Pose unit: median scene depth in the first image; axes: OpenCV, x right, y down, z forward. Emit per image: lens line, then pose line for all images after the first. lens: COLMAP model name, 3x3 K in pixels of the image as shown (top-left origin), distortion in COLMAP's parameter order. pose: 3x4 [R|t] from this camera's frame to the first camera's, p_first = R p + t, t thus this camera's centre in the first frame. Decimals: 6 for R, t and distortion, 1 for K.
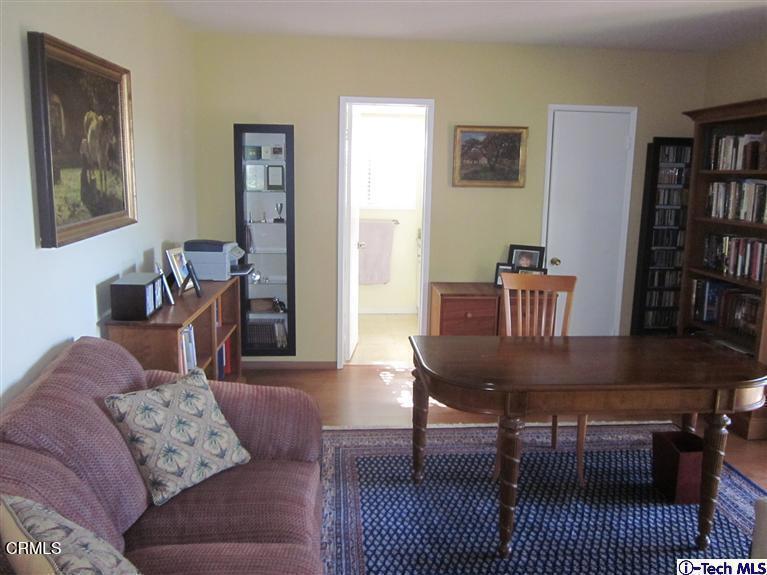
lens RADIAL K [[646.1, 0, 382.7], [0, 646.1, 285.2], [0, 0, 1]] dist [-0.001984, -0.025112]
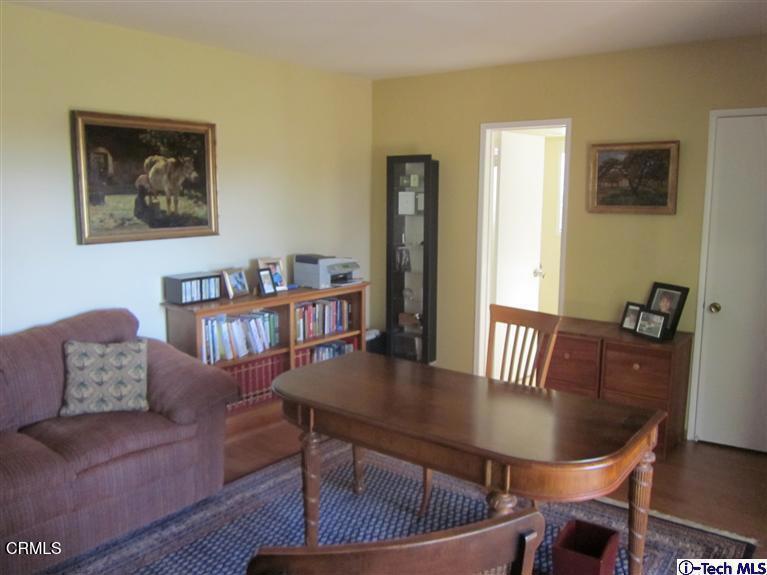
lens RADIAL K [[646.1, 0, 380.1], [0, 646.1, 287.6], [0, 0, 1]] dist [-0.001984, -0.025112]
pose [[0.743096, 0.078848, -0.664524, 0.502884], [-0.110015, 0.993917, -0.005091, -0.012899], [0.660080, 0.076891, 0.747250, 0.149472]]
